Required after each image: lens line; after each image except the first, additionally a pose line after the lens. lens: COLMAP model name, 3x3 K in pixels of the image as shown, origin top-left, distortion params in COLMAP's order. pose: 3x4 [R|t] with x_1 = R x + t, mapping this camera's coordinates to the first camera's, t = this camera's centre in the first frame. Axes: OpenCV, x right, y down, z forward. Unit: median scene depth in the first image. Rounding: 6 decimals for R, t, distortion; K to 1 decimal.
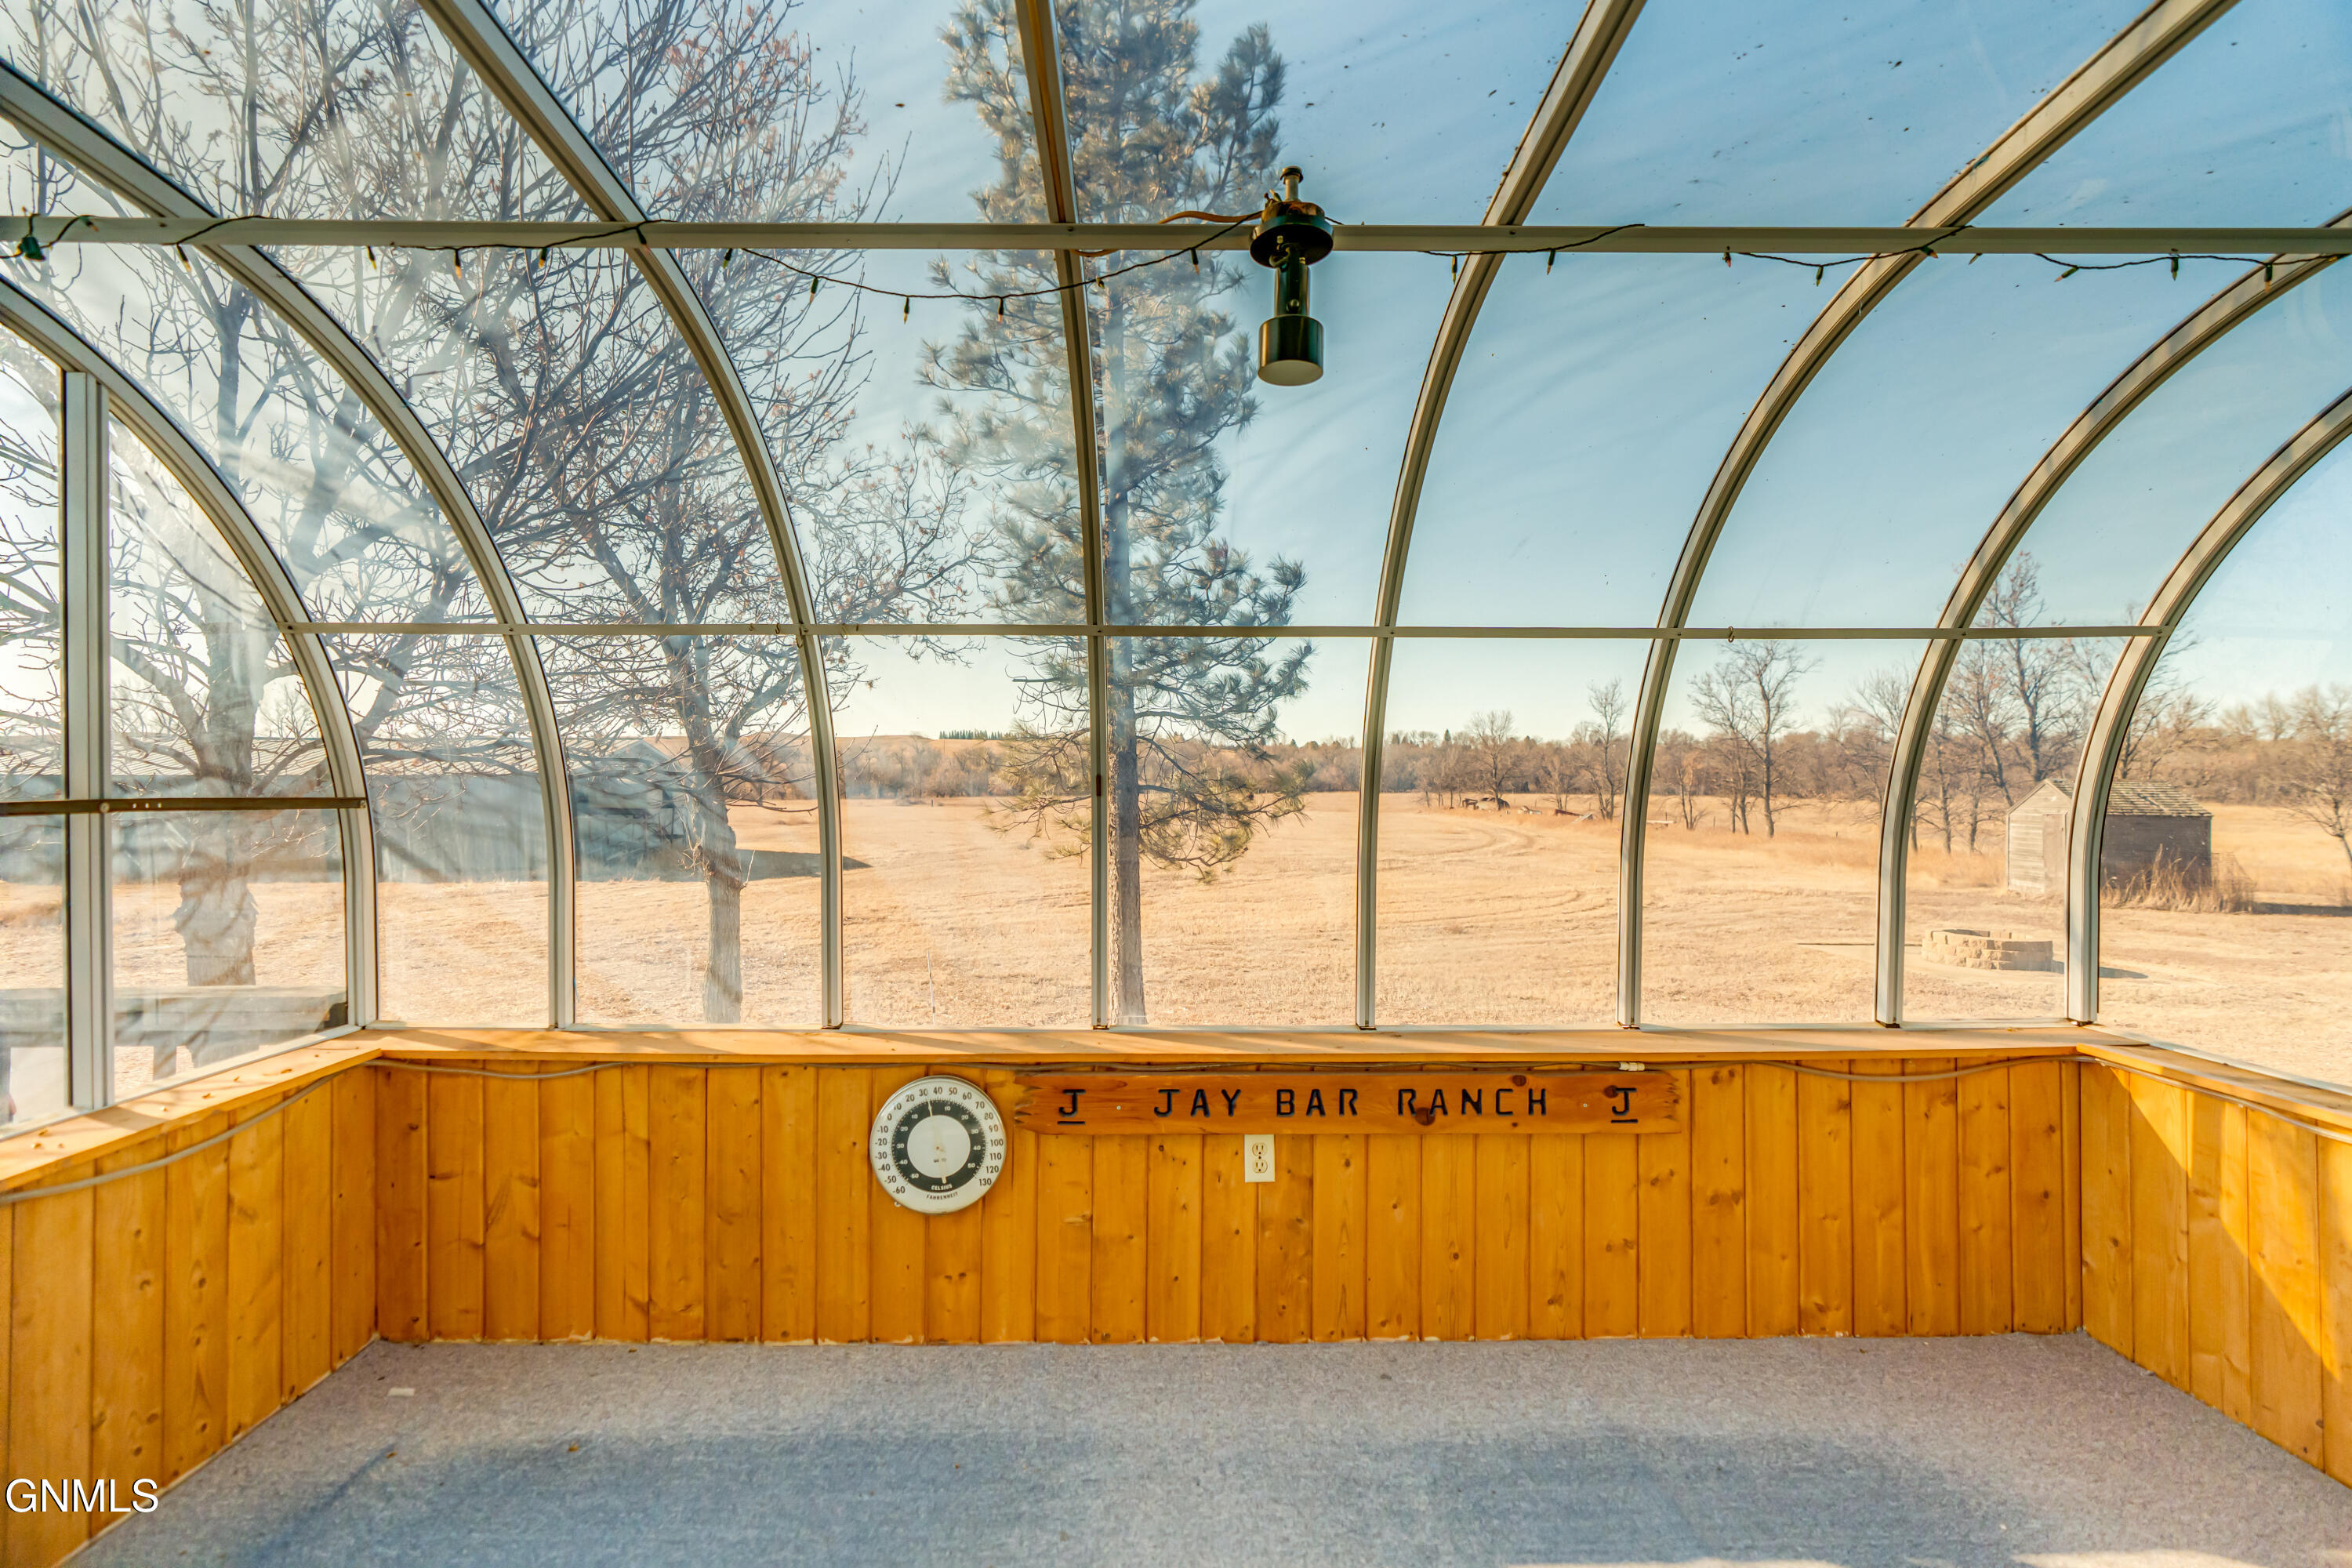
lens RADIAL K [[1051.7, 0, 1173.0], [0, 1051.7, 778.1], [0, 0, 1]] dist [-0.003339, 0.002640]
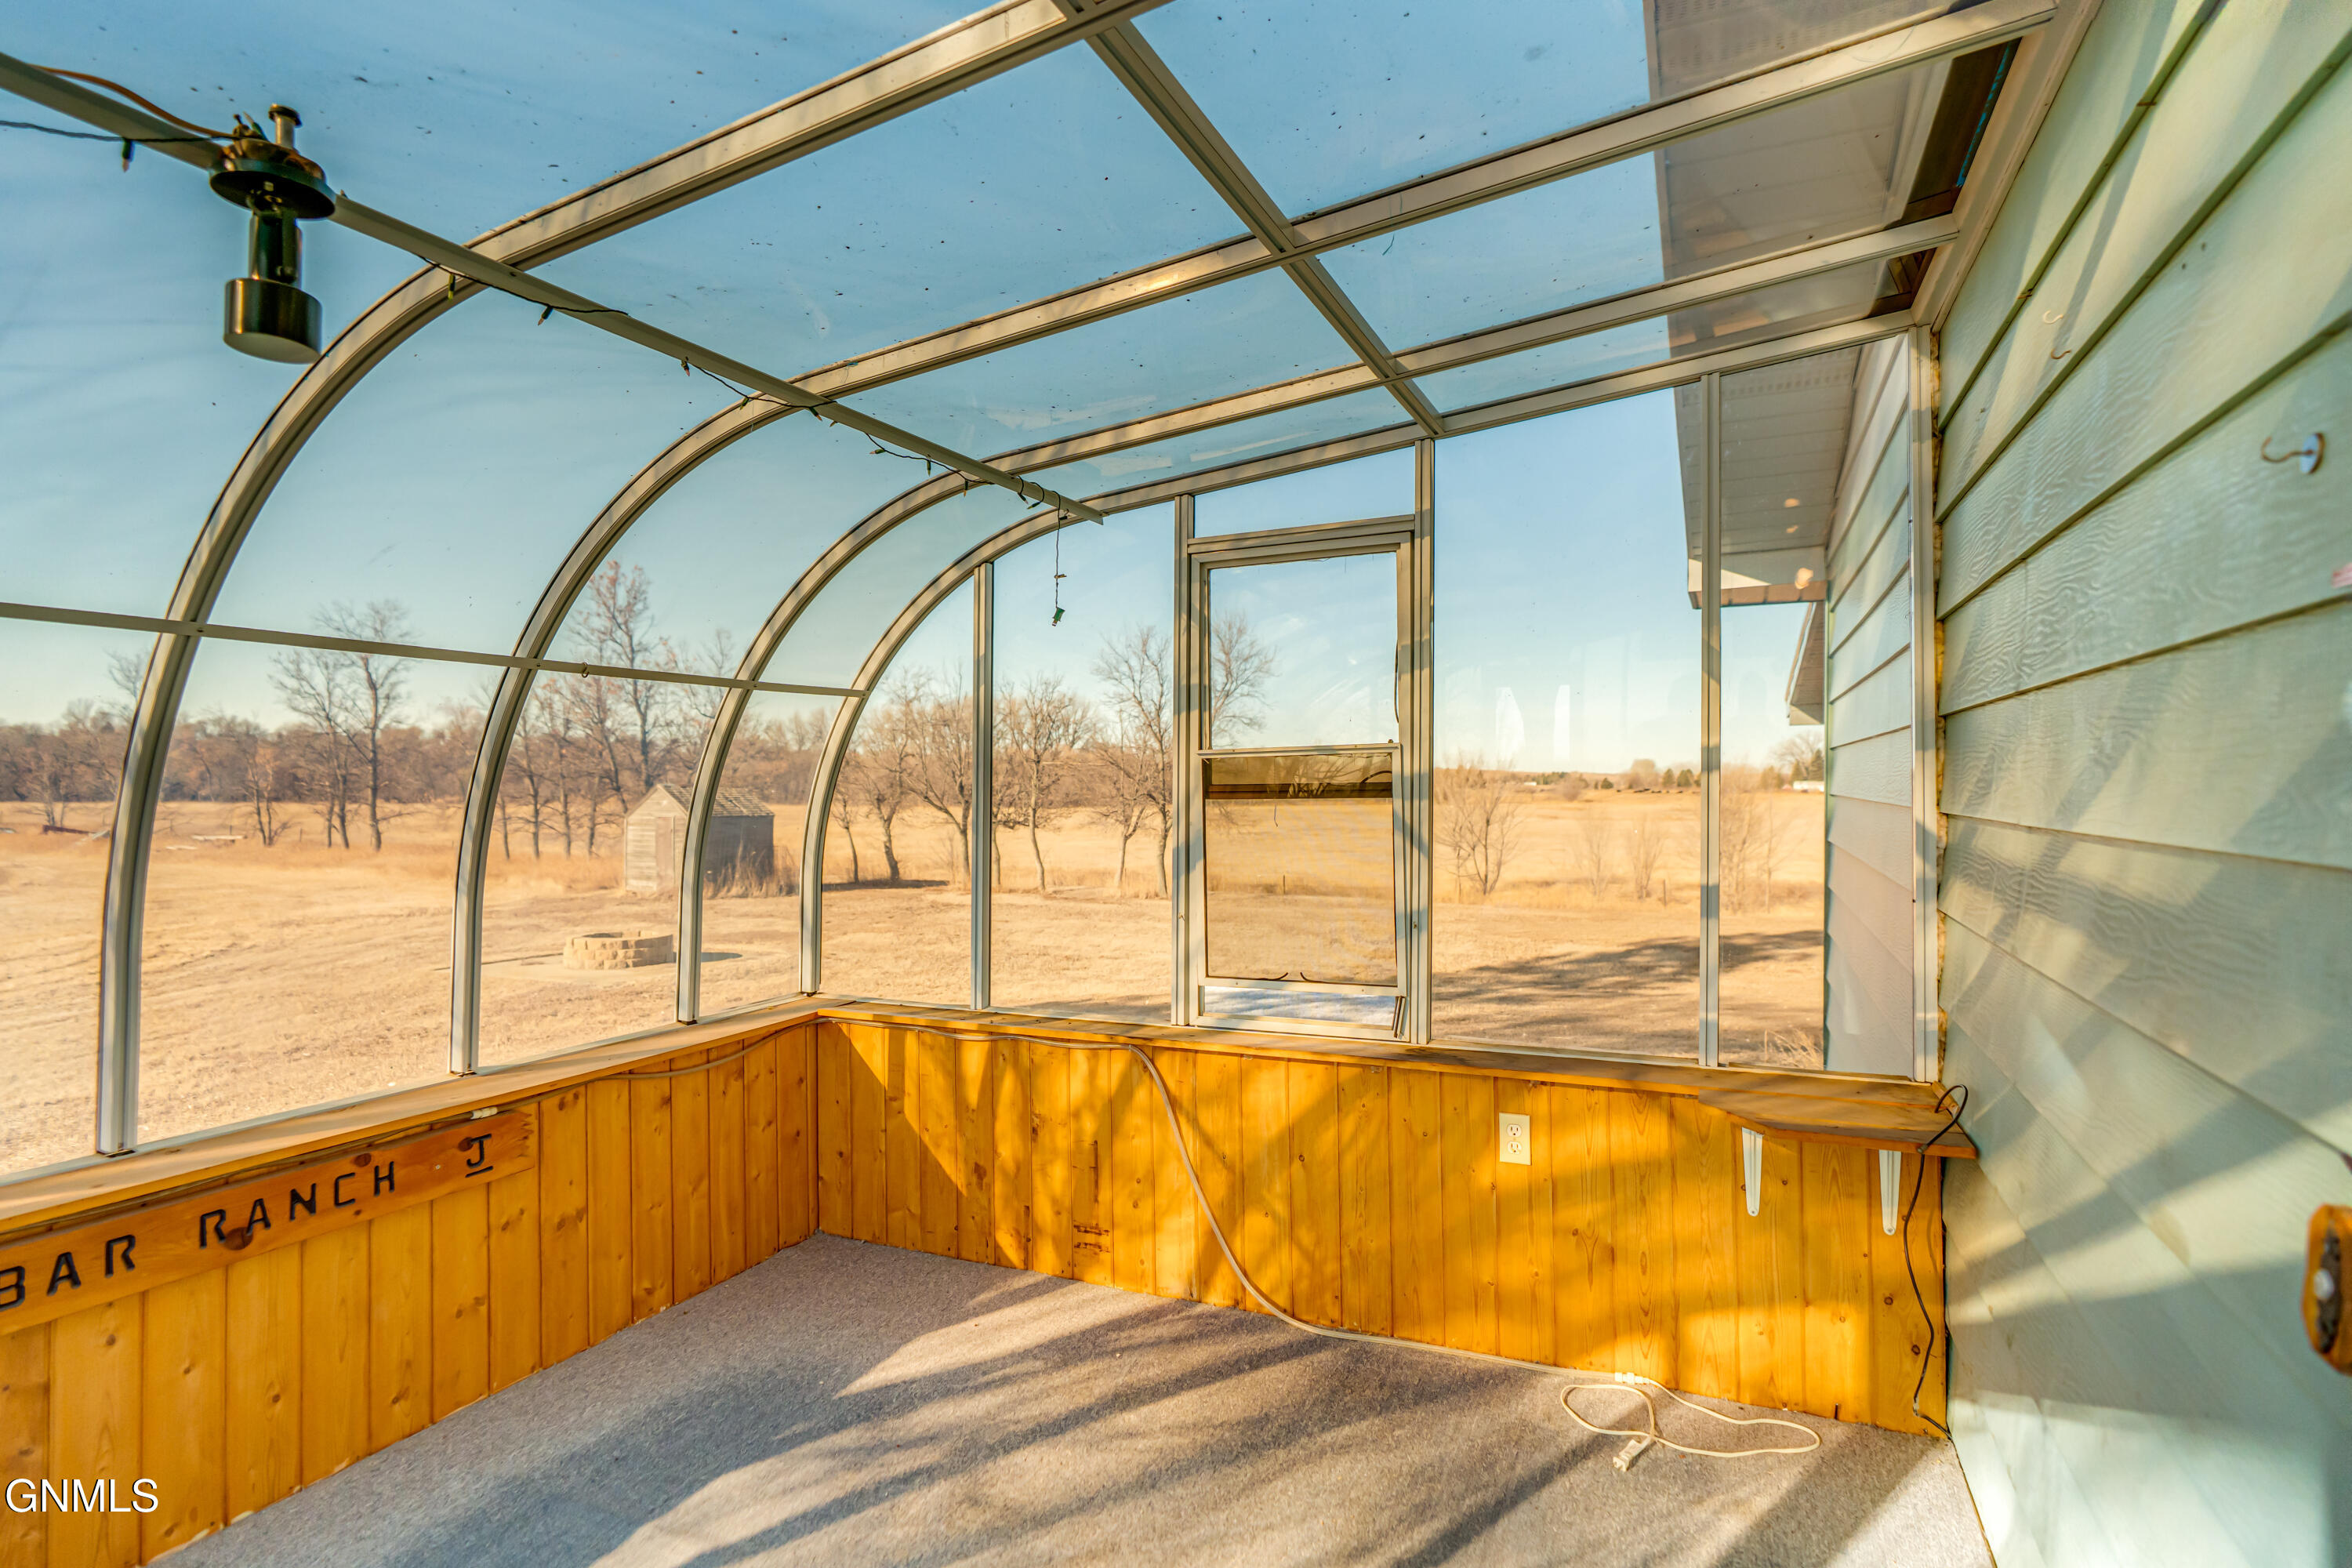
lens RADIAL K [[1156.8, 0, 1172.6], [0, 1156.8, 780.0], [0, 0, 1]] dist [-0.000776, 0.002073]
pose [[0.449075, 0.006159, 0.893473, -0.223742], [-0.003109, 0.999981, -0.005330, -0.023334], [-0.893489, -0.000384, 0.449085, -0.027151]]
